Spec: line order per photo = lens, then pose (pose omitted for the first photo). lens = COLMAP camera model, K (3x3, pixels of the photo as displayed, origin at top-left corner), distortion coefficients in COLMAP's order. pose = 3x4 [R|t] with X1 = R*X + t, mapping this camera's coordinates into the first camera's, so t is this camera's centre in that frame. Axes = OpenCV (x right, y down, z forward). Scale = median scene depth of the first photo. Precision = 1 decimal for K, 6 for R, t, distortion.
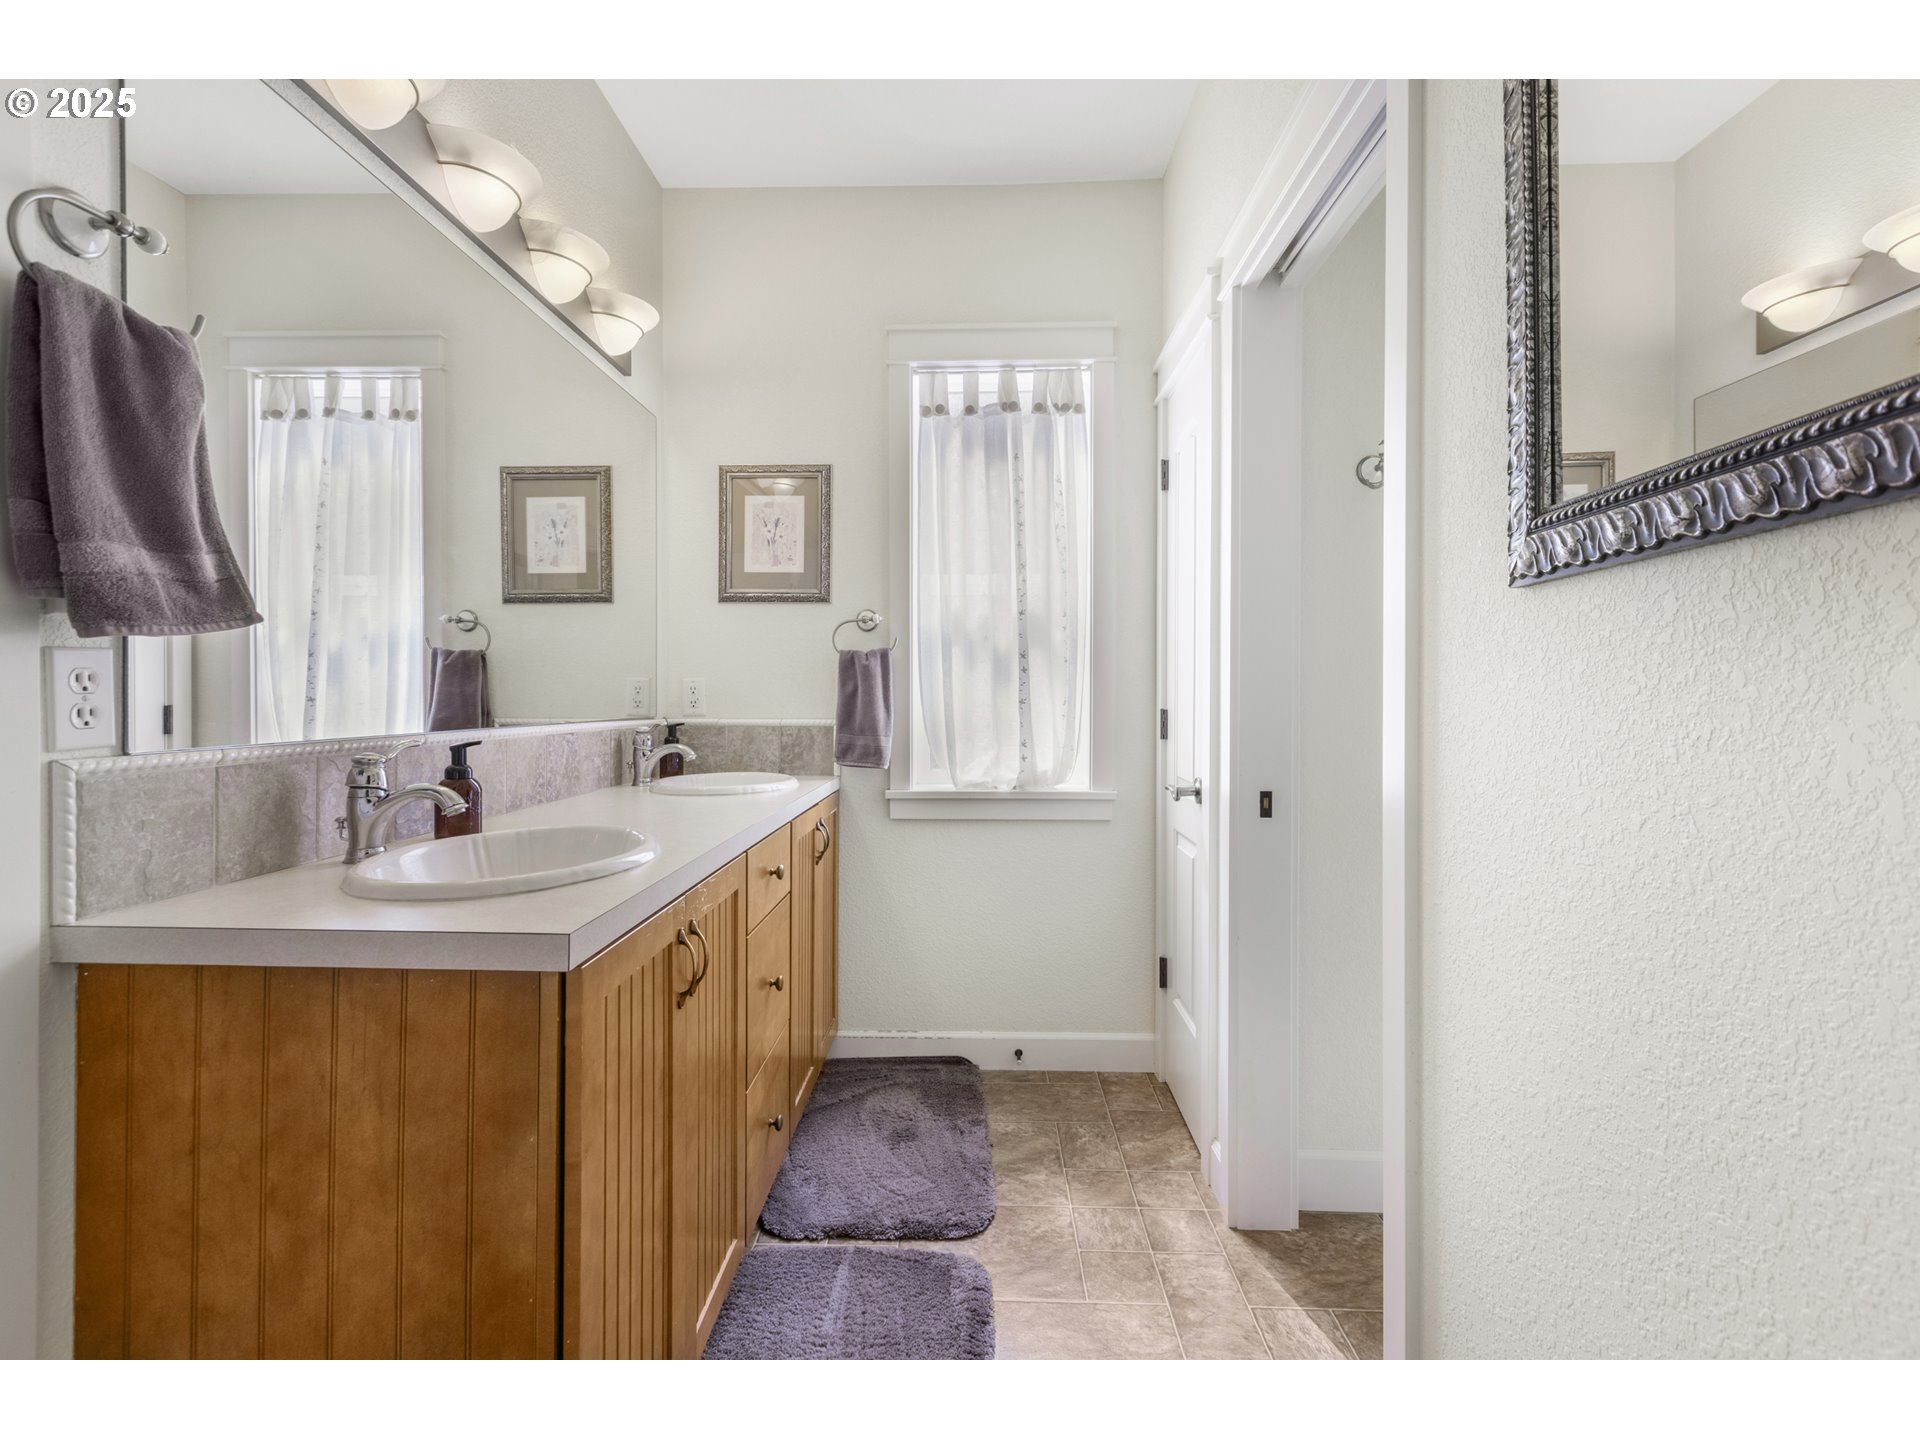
lens RADIAL K [[855.6, 0, 960.4], [0, 855.6, 688.8], [0, 0, 1]] dist [0.001213, 0.000250]
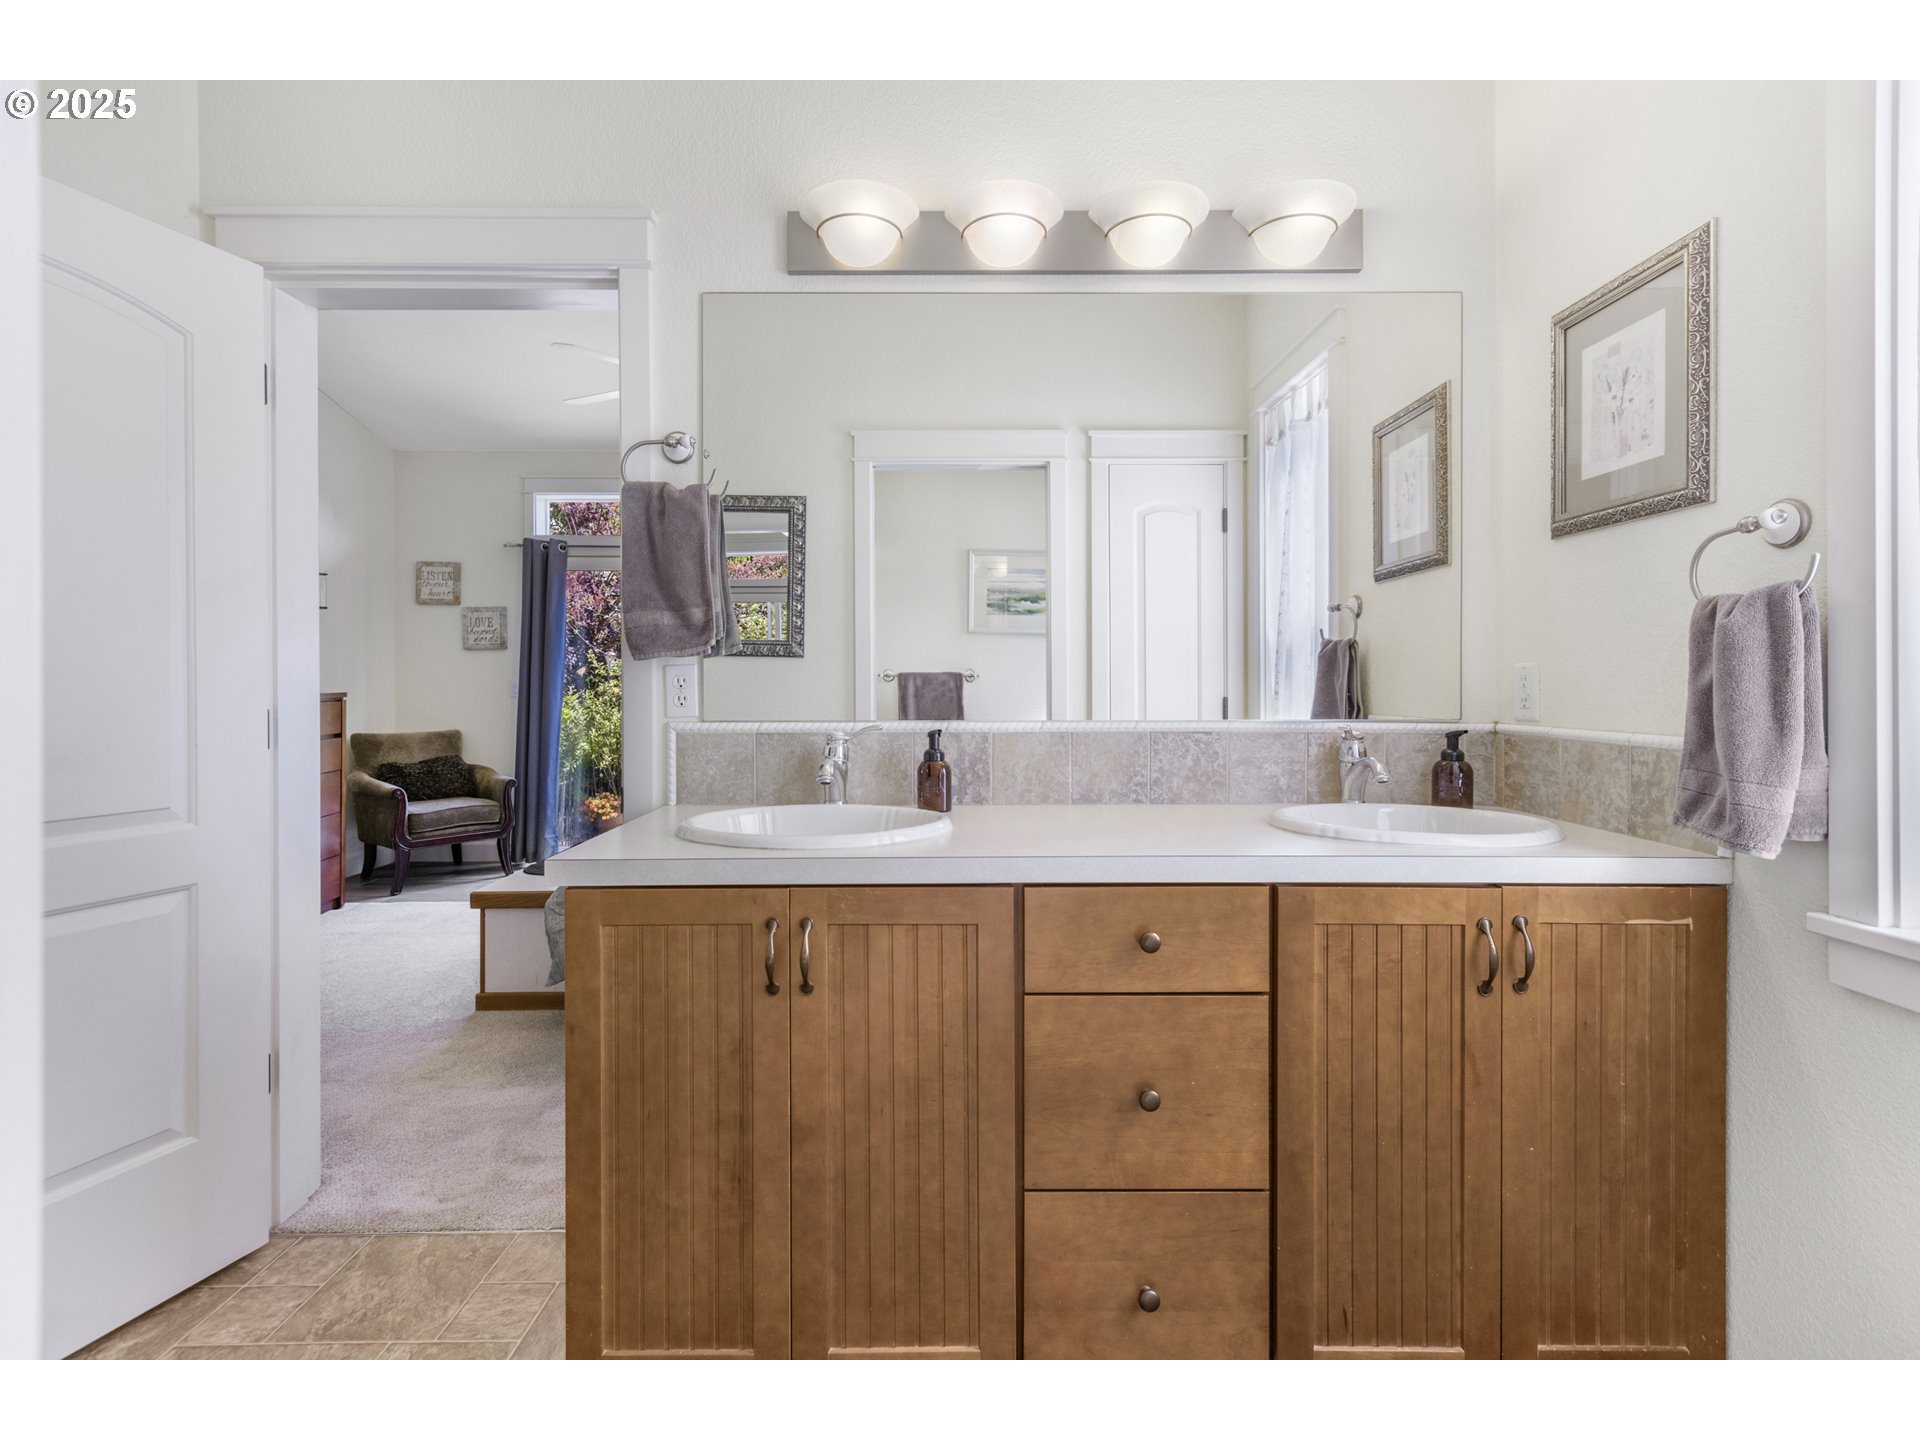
lens RADIAL K [[855.6, 0, 960.4], [0, 855.6, 688.8], [0, 0, 1]] dist [0.001213, 0.000250]
pose [[0.031941, 0.000864, -0.999489, 0.333755], [0.007164, 0.999974, 0.001093, 0.003242], [0.999464, -0.007195, 0.031934, 0.568706]]
